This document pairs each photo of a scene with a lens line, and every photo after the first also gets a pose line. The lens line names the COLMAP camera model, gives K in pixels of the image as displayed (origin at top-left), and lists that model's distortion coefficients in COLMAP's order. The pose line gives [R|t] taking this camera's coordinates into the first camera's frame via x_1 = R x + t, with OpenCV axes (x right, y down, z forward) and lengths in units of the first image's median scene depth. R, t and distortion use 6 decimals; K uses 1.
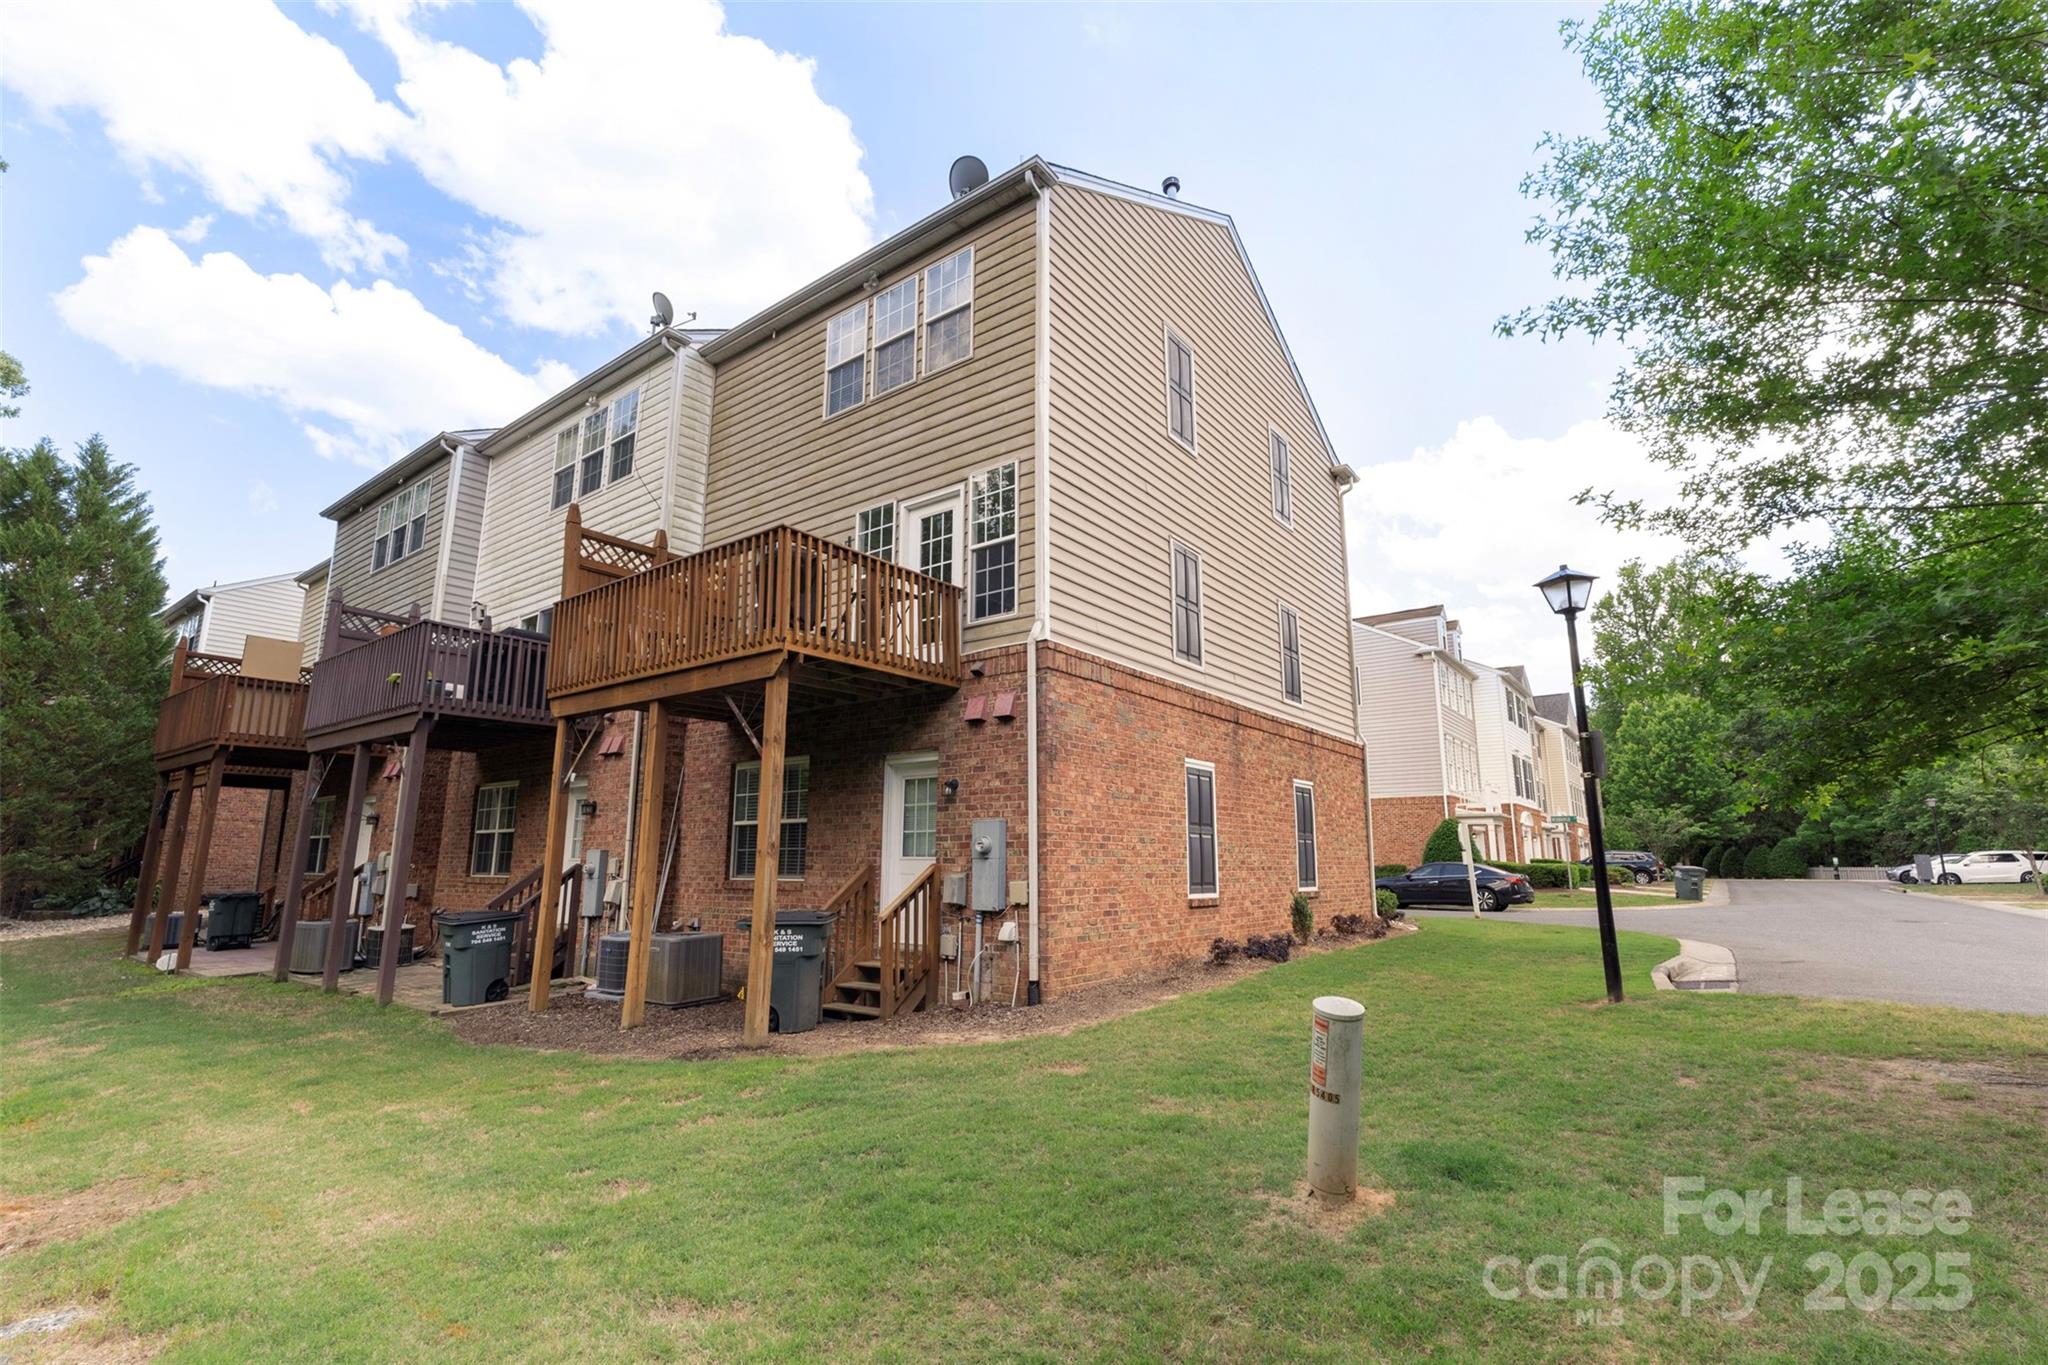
lens RADIAL K [[948.2, 0, 1024.0], [0, 948.2, 682.5], [0, 0, 1]] dist [-0.006593, 0.000372]
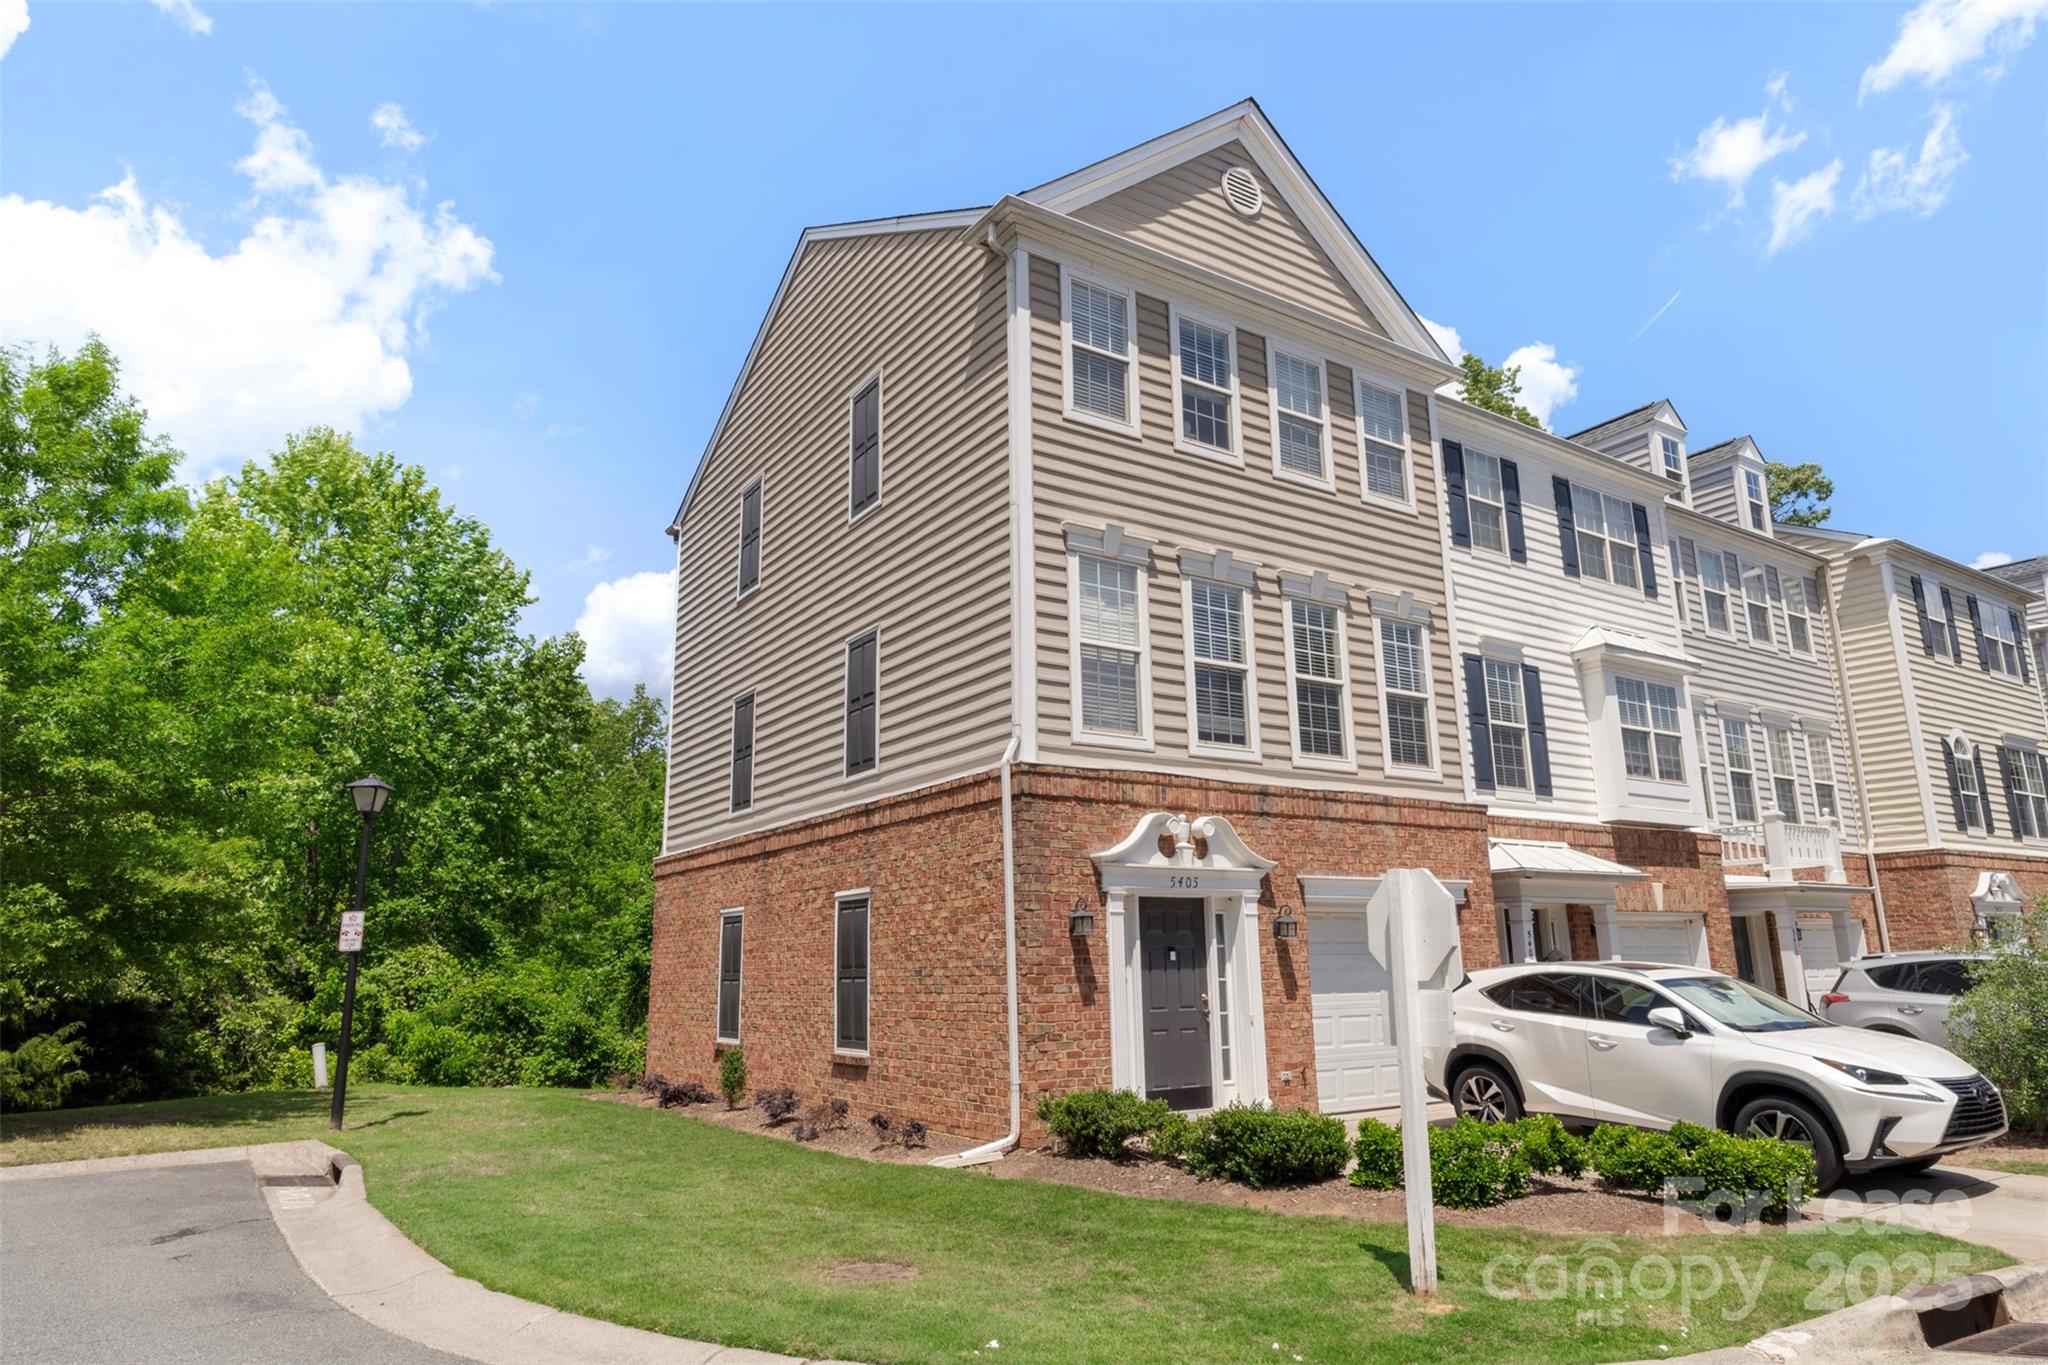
lens RADIAL K [[1272.0, 0, 1024.0], [0, 1272.0, 682.5], [0, 0, 1]] dist [-0.001016, -0.000089]
pose [[-0.360101, -0.217929, -0.907102, 1.301067], [0.166235, 0.941782, -0.292253, 0.291177], [0.917983, -0.256033, -0.302909, 1.671212]]
